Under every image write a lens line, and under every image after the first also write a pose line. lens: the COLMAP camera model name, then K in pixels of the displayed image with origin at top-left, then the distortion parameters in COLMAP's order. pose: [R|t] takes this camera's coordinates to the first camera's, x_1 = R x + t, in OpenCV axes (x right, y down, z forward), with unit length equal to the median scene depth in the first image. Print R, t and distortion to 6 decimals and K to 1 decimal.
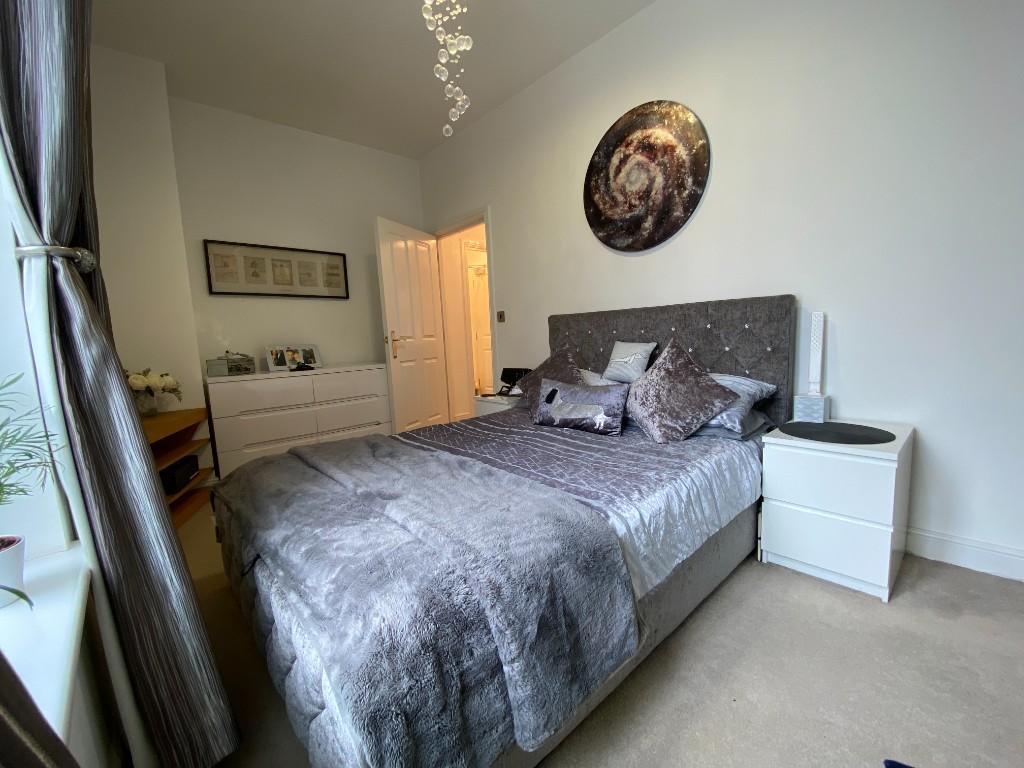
lens RADIAL K [[418.0, 0, 509.1], [0, 418.0, 383.1], [0, 0, 1]] dist [0.017124, -0.018970]
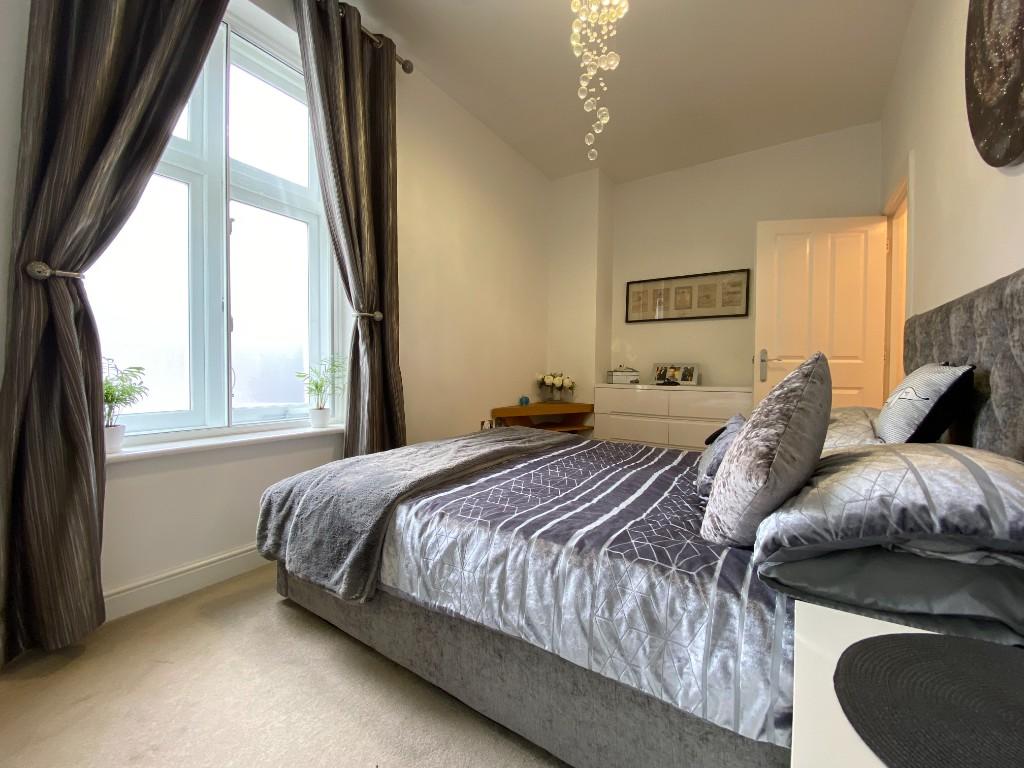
lens RADIAL K [[418.0, 0, 509.1], [0, 418.0, 383.1], [0, 0, 1]] dist [0.017124, -0.018970]
pose [[0.244447, 0.072261, -0.966966, 0.430262], [-0.127044, 0.991010, 0.041941, -0.026887], [0.961304, 0.112595, 0.251430, 0.291022]]
